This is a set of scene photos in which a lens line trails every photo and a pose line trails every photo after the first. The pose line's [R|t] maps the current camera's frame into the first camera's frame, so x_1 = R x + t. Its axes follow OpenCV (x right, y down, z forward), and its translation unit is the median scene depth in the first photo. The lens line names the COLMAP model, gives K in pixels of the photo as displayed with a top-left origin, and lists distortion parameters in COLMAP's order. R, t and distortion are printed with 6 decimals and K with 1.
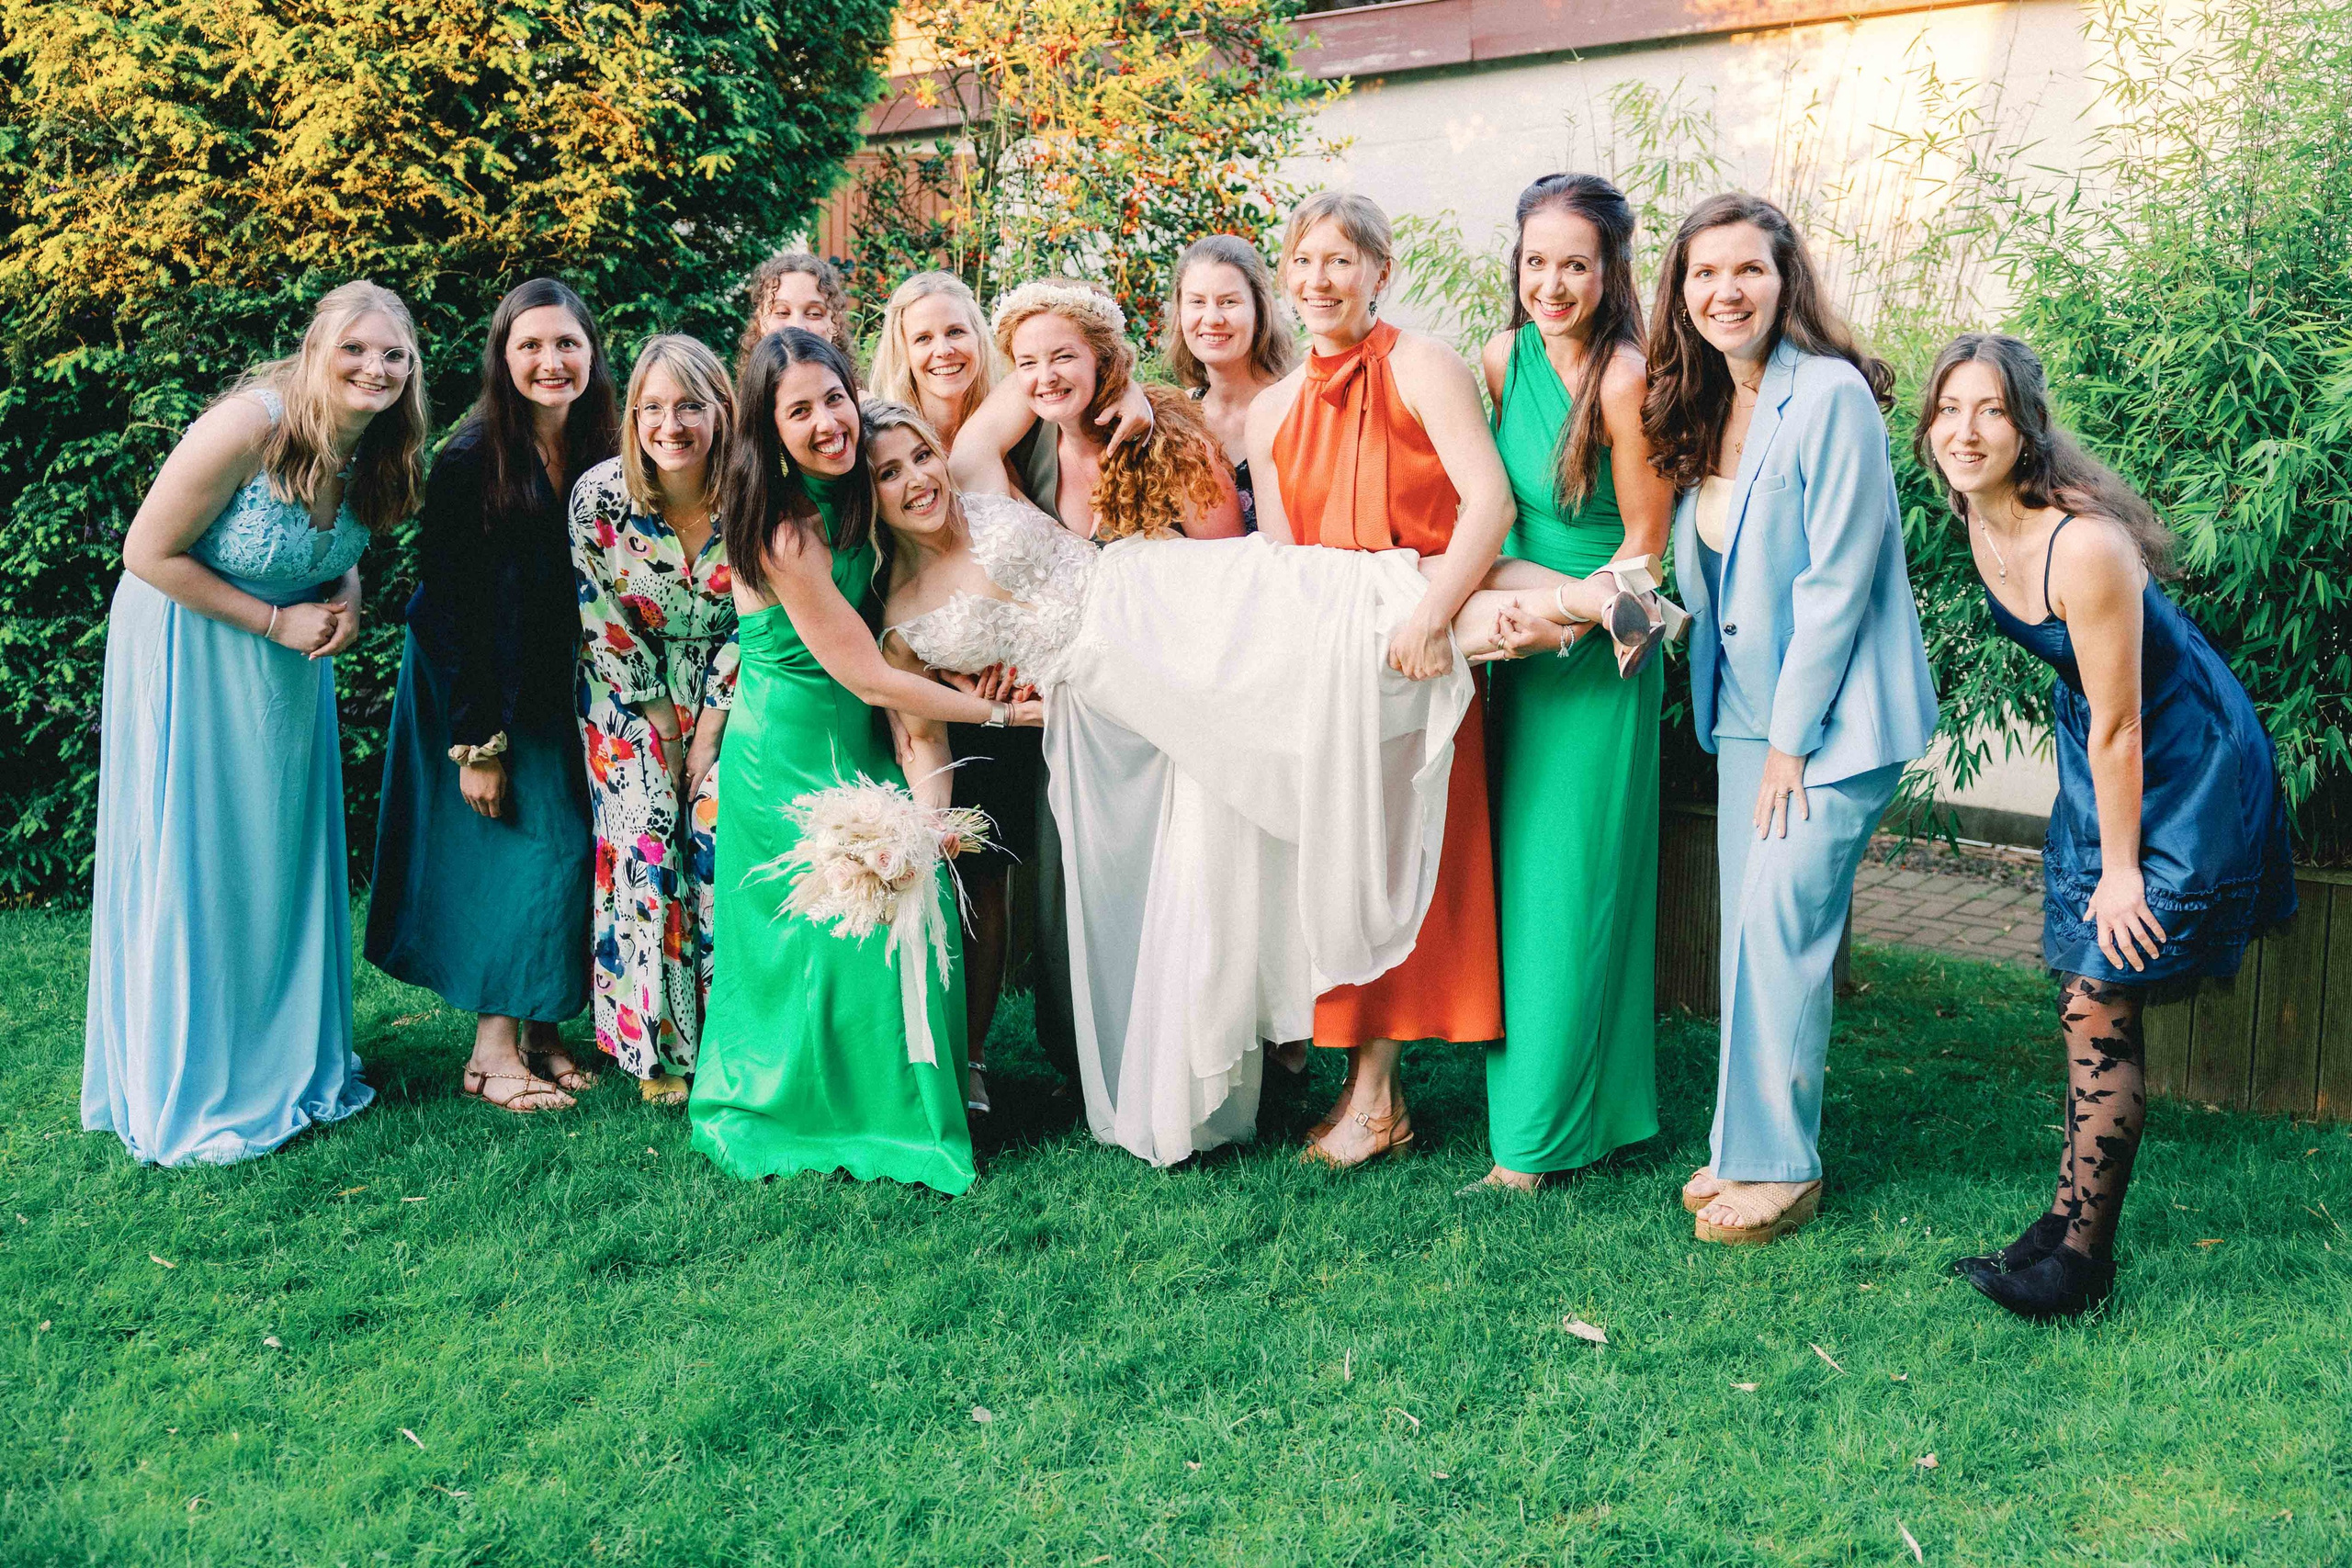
lens RADIAL K [[2700.2, 0, 1151.7], [0, 2700.2, 792.3], [0, 0, 1]] dist [0.033247, -0.029315]
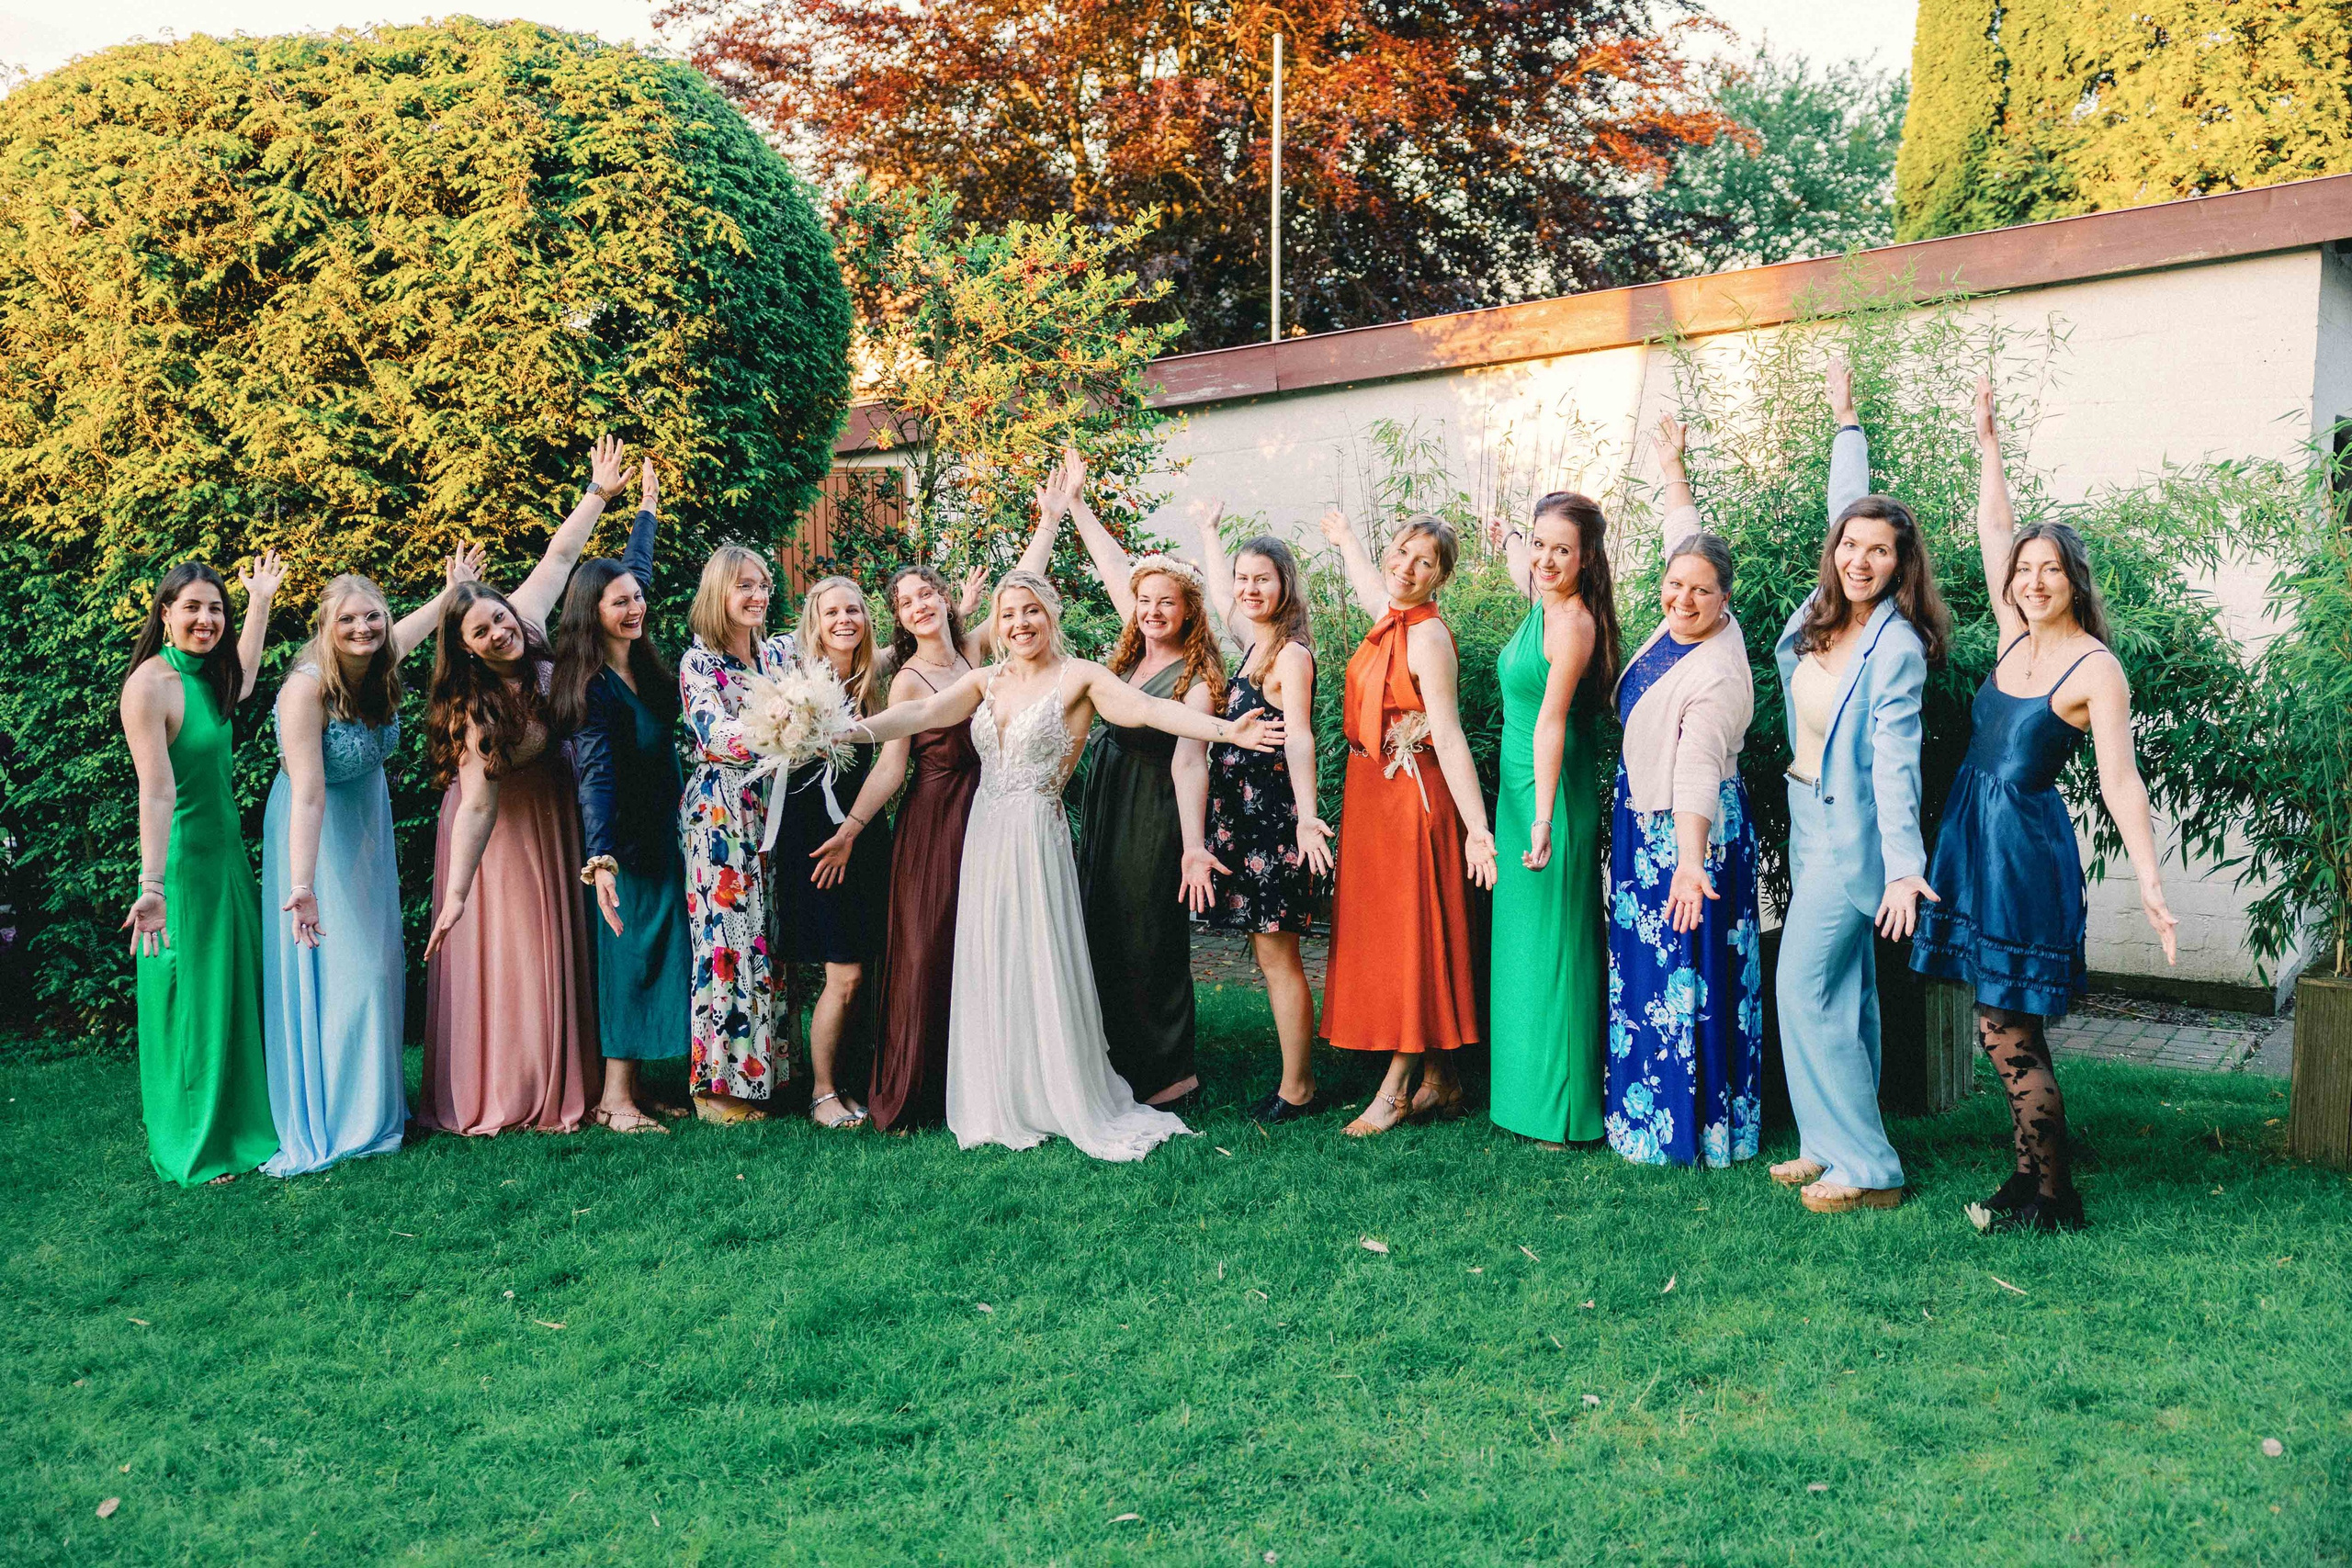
lens RADIAL K [[2427.6, 0, 1176.0], [0, 2427.6, 784.0], [0, 0, 1]] dist [0.016872, 0.003671]
pose [[0.997533, -0.038616, 0.058632, -0.015130], [0.043483, 0.995506, -0.084126, 0.033153], [-0.055120, 0.086468, 0.994729, -0.258903]]
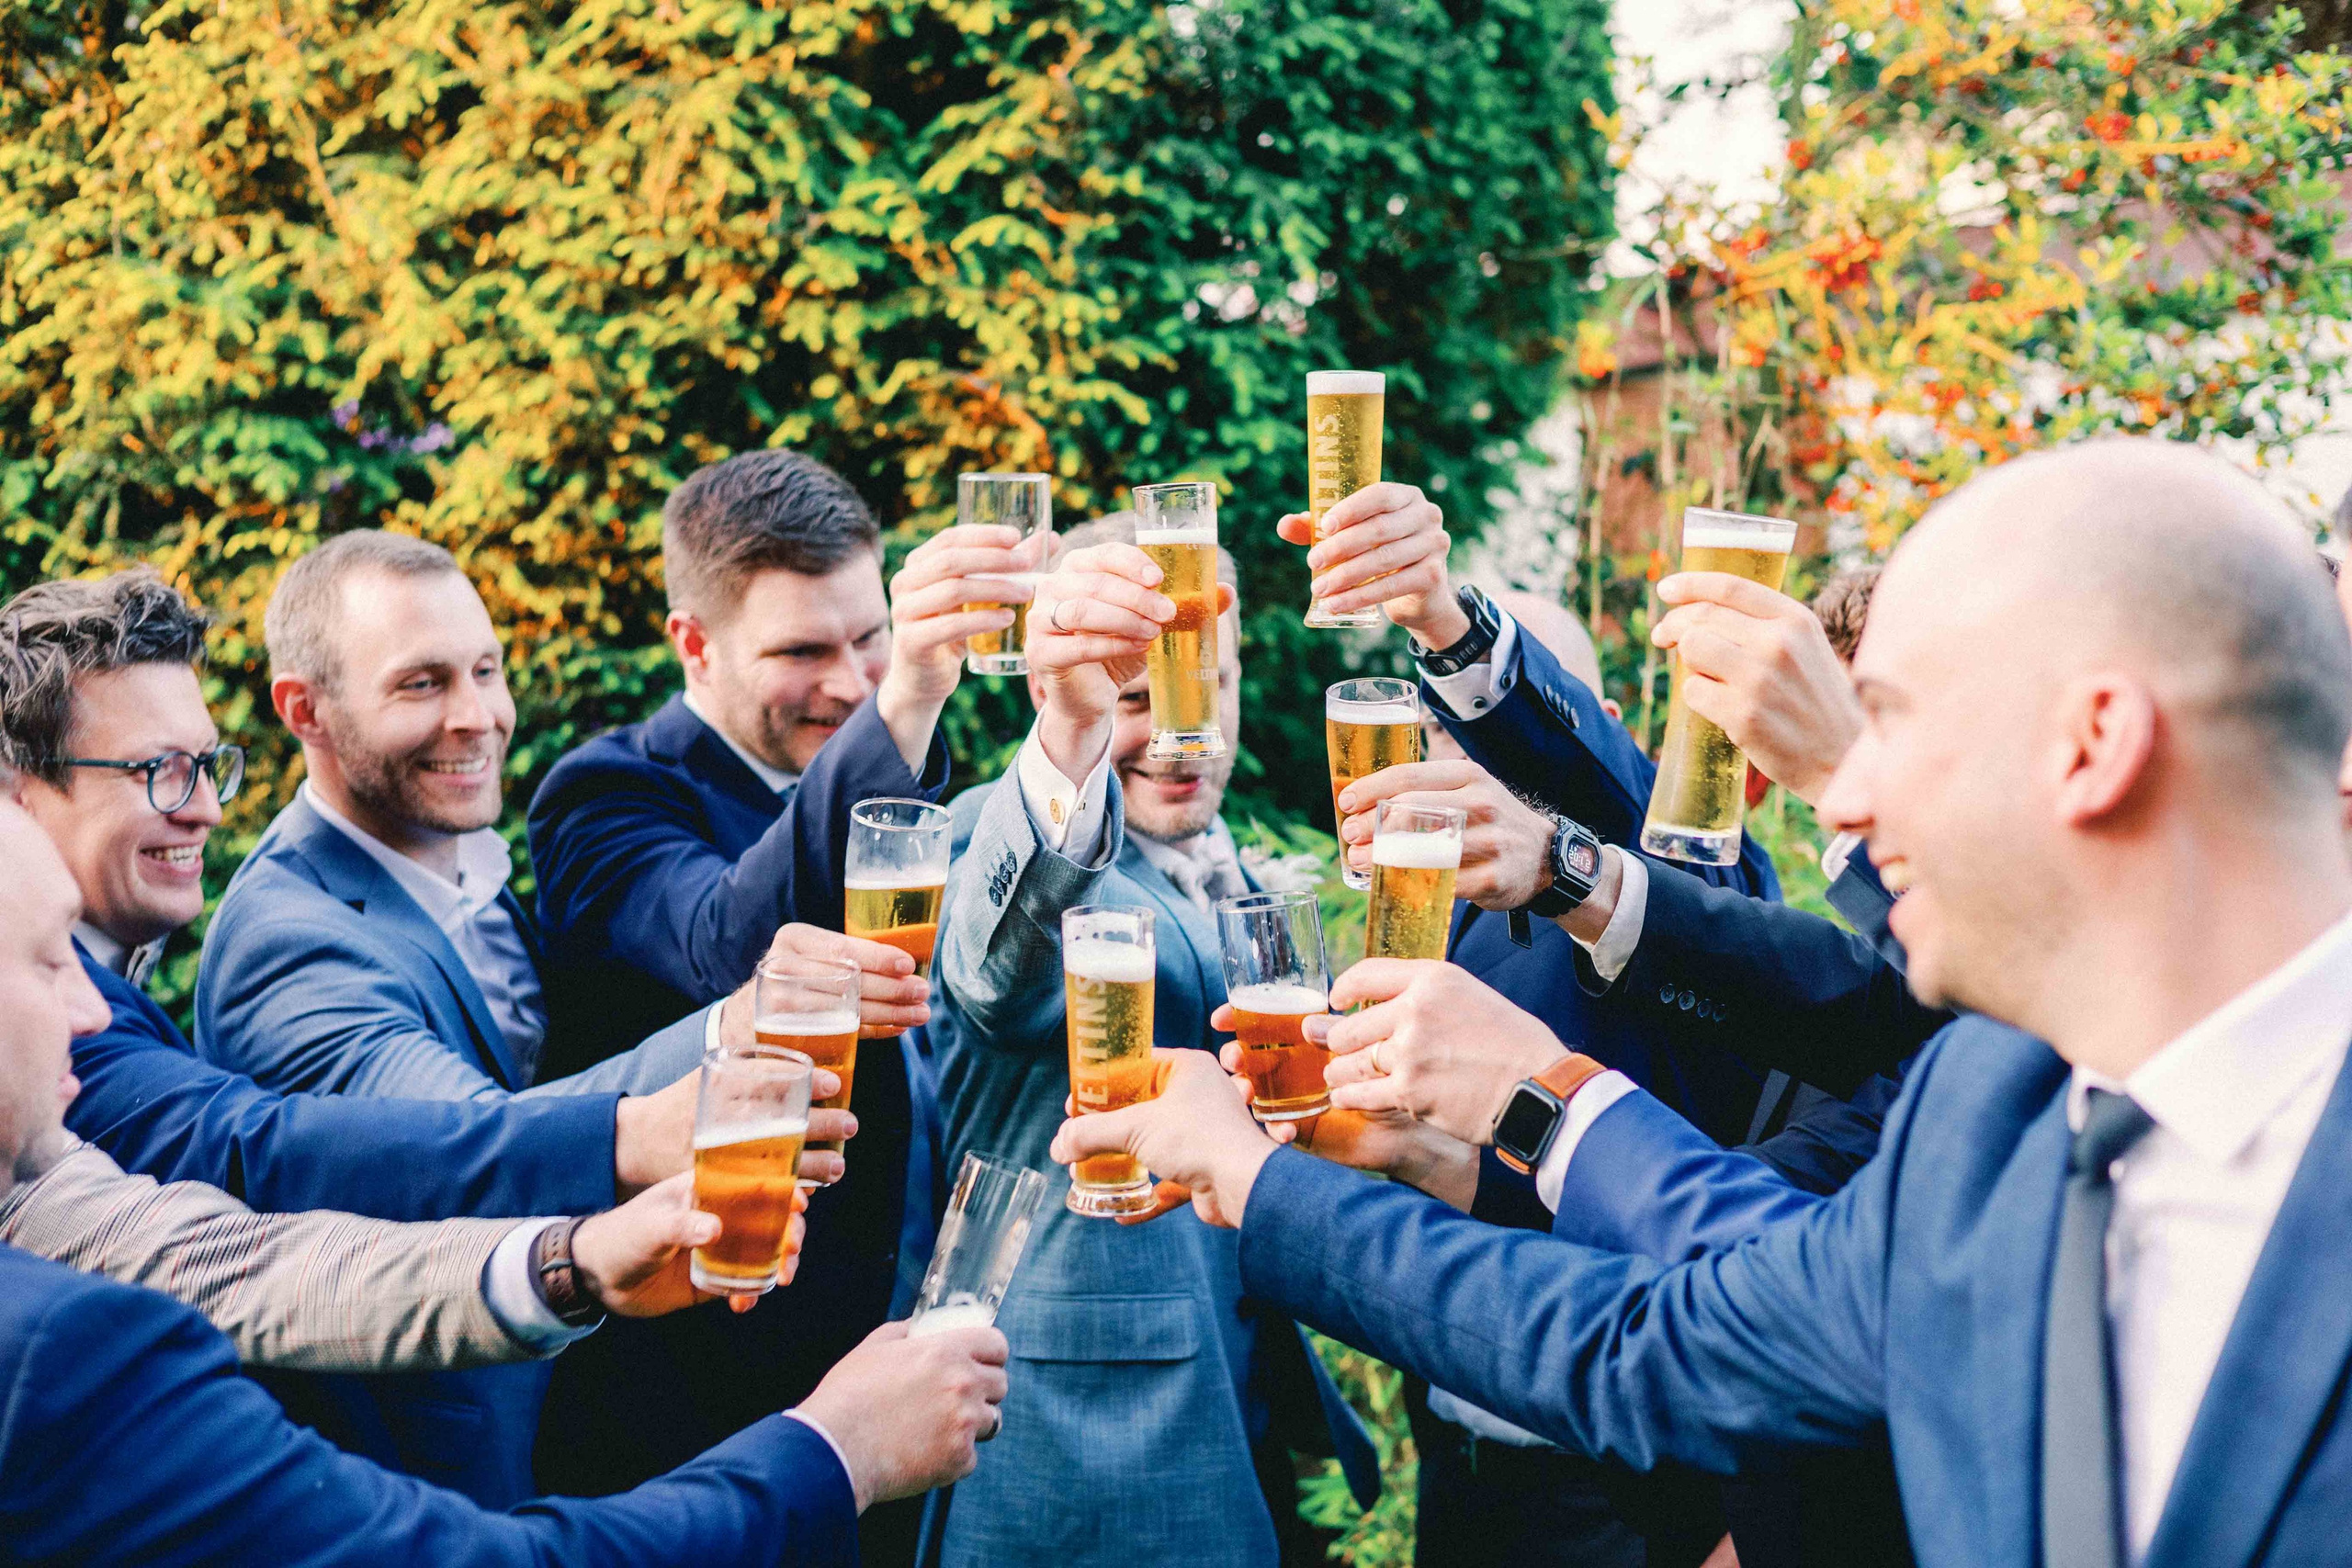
lens RADIAL K [[3465.2, 0, 1179.9], [0, 3465.2, 820.5], [0, 0, 1]] dist [-0.001756, 0.069136]
pose [[0.954118, 0.015139, -0.299049, 0.050477], [-0.040135, 0.996175, -0.077622, -0.116039], [0.296730, 0.086062, 0.951075, 0.351117]]
